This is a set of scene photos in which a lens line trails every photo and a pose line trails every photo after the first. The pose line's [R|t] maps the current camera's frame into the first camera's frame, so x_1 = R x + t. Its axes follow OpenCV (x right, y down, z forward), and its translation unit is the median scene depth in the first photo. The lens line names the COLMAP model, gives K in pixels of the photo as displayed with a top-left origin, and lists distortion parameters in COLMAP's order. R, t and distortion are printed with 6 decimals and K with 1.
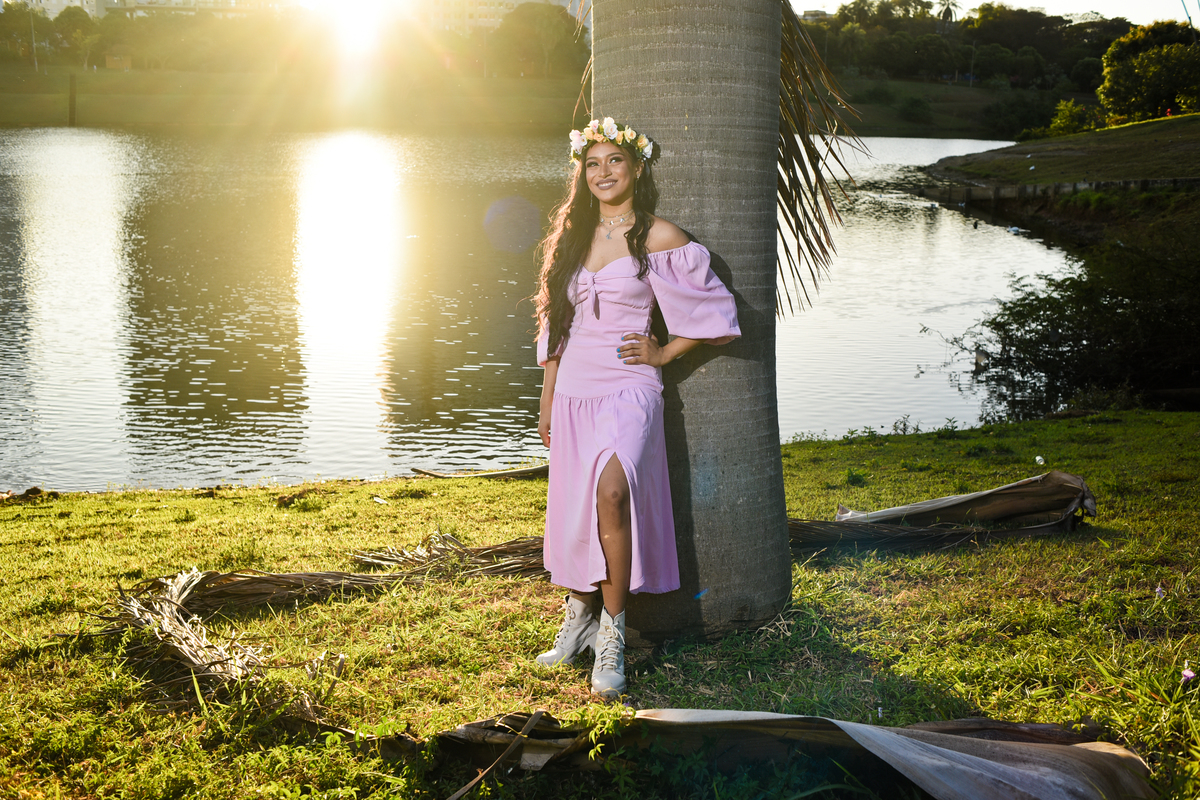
lens RADIAL K [[1209.0, 0, 604.9], [0, 1209.0, 401.0], [0, 0, 1]] dist [-0.082036, 0.084853]
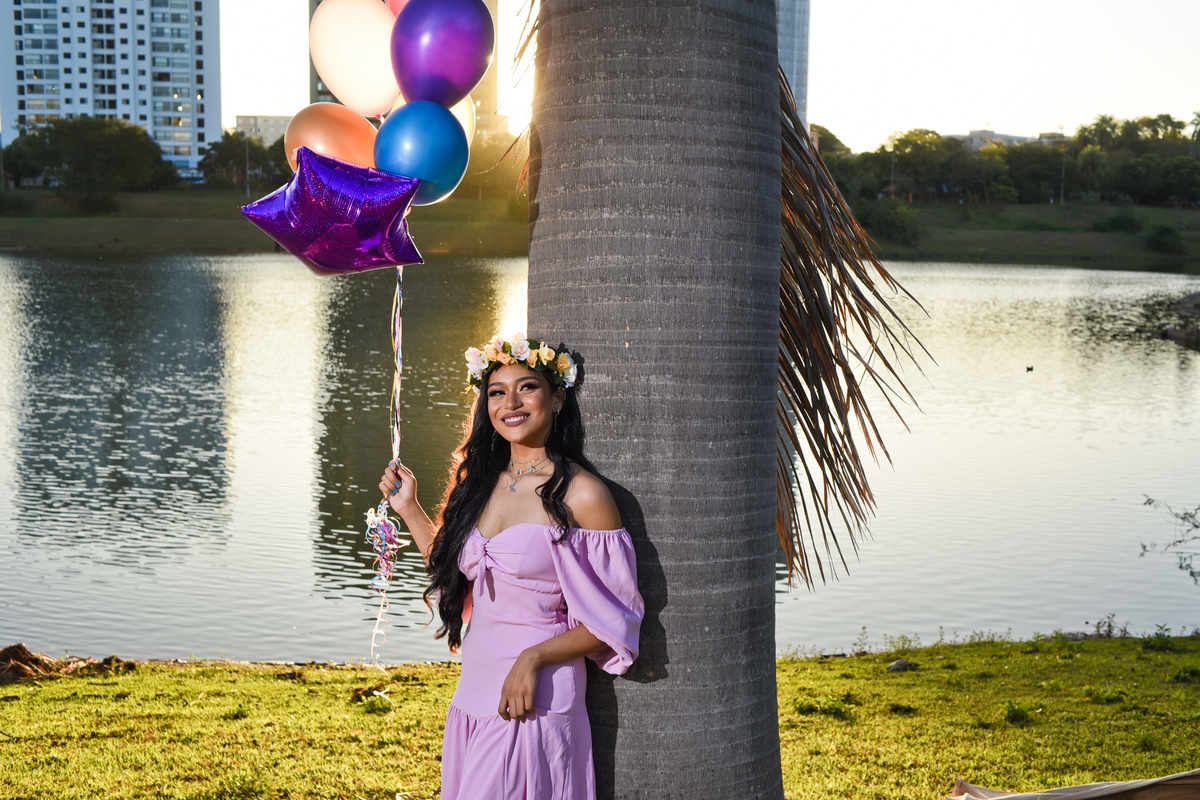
lens RADIAL K [[1286.4, 0, 604.4], [0, 1286.4, 405.0], [0, 0, 1]] dist [-0.077993, 0.070336]
pose [[0.985793, 0.021573, -0.166571, 0.071855], [-0.039238, 0.993855, -0.103506, -0.042322], [0.163315, 0.108571, 0.980582, 0.091495]]
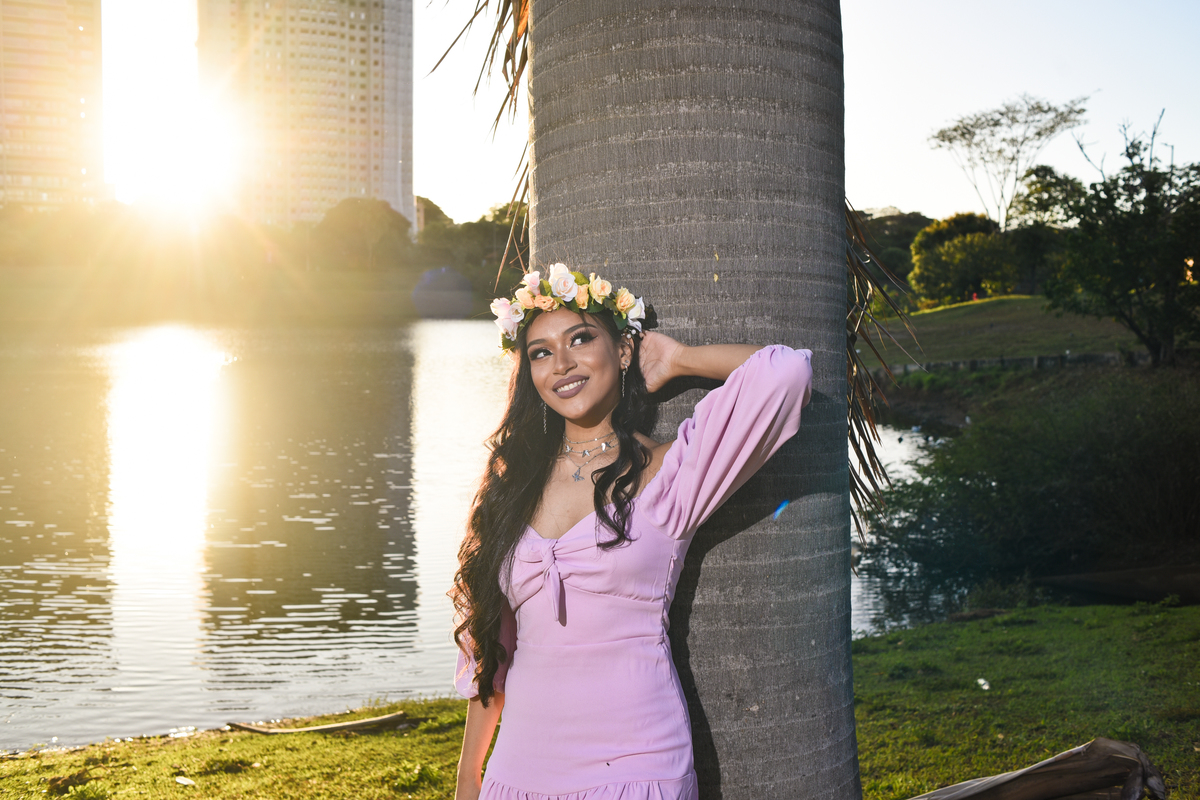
lens RADIAL K [[1209.0, 0, 604.9], [0, 1209.0, 401.0], [0, 0, 1]] dist [-0.082036, 0.084853]
pose [[0.989460, -0.018945, 0.143559, -0.025396], [0.040916, 0.987583, -0.151679, -0.033799], [-0.138903, 0.155954, 0.977949, 0.181429]]
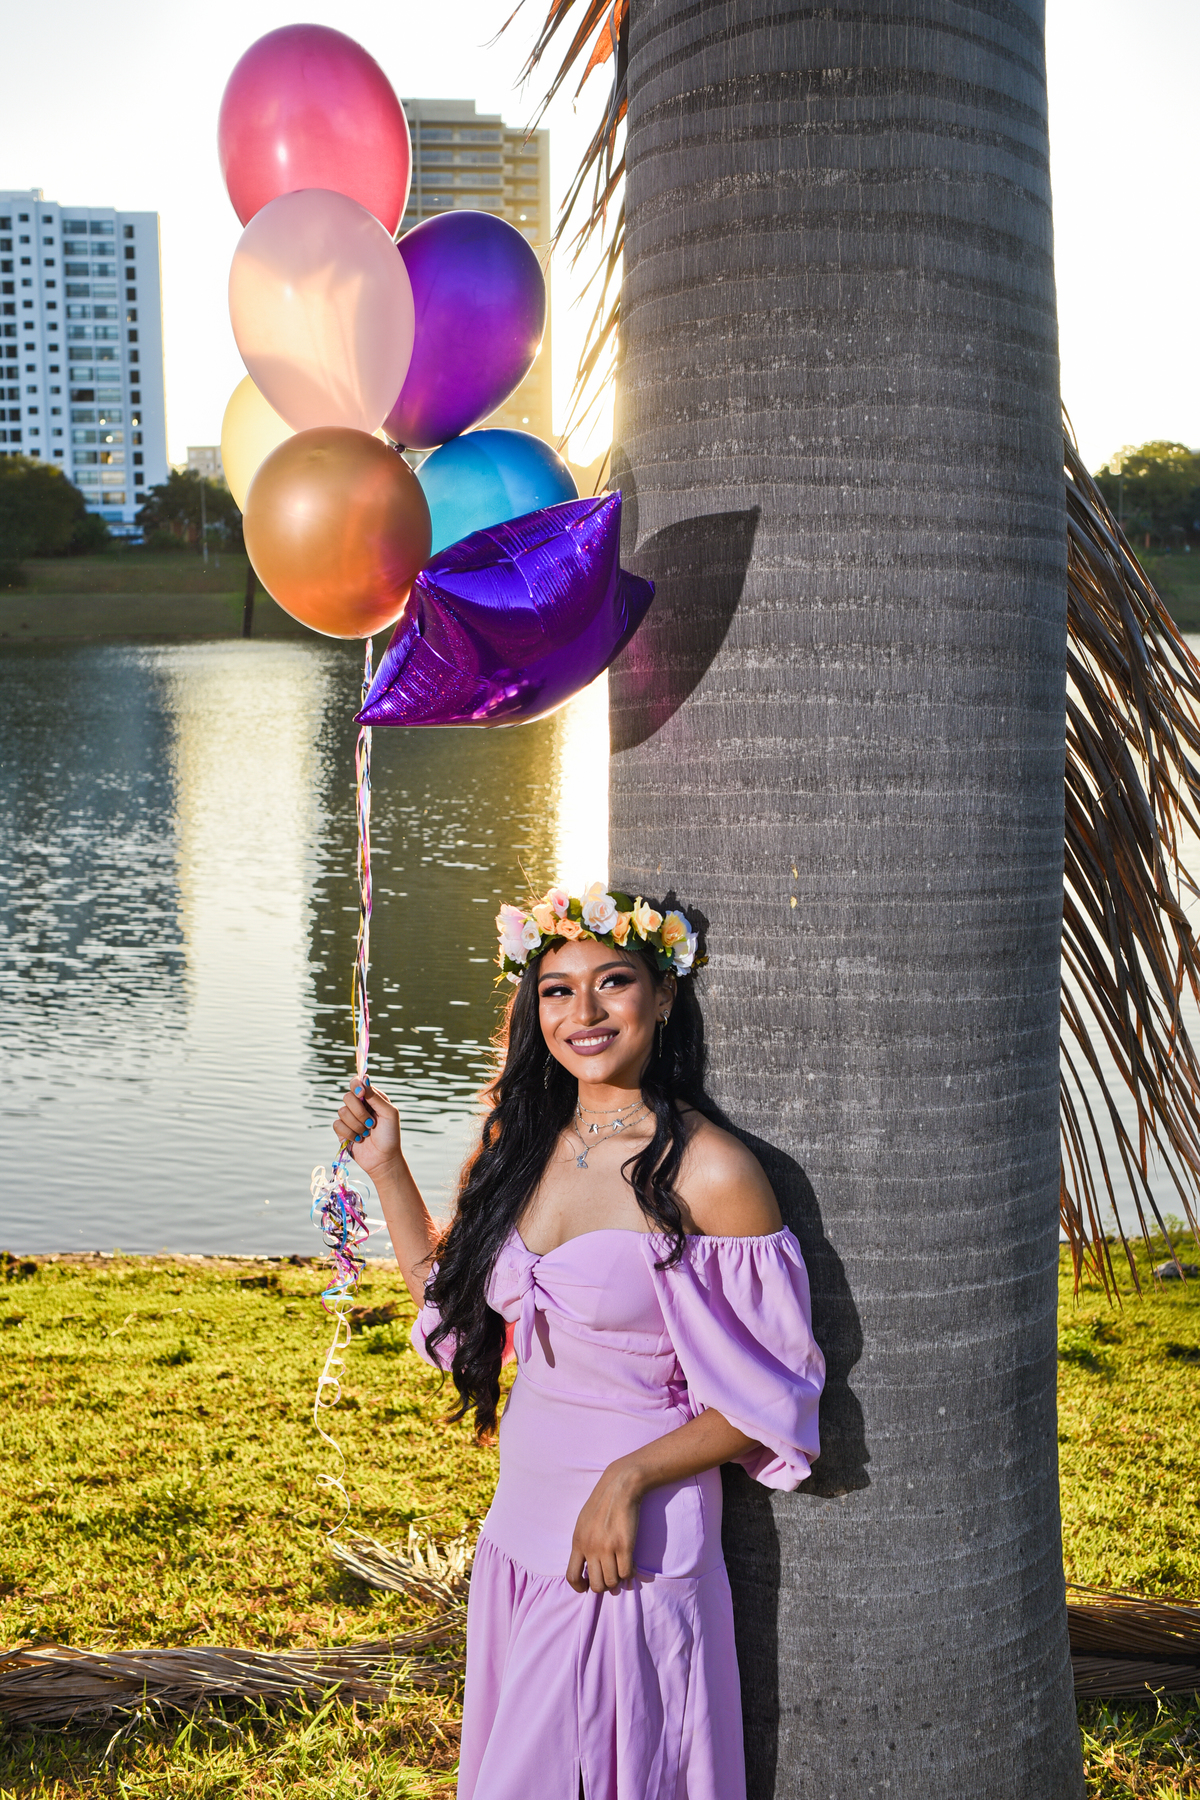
lens RADIAL K [[1813.5, 0, 604.1], [0, 1813.5, 890.9], [0, 0, 1]] dist [-0.082036, 0.084853]
pose [[0.974611, 0.013249, -0.223512, 0.054402], [-0.030935, 0.996642, -0.075814, -0.071160], [0.221757, 0.080803, 0.971748, 0.157457]]
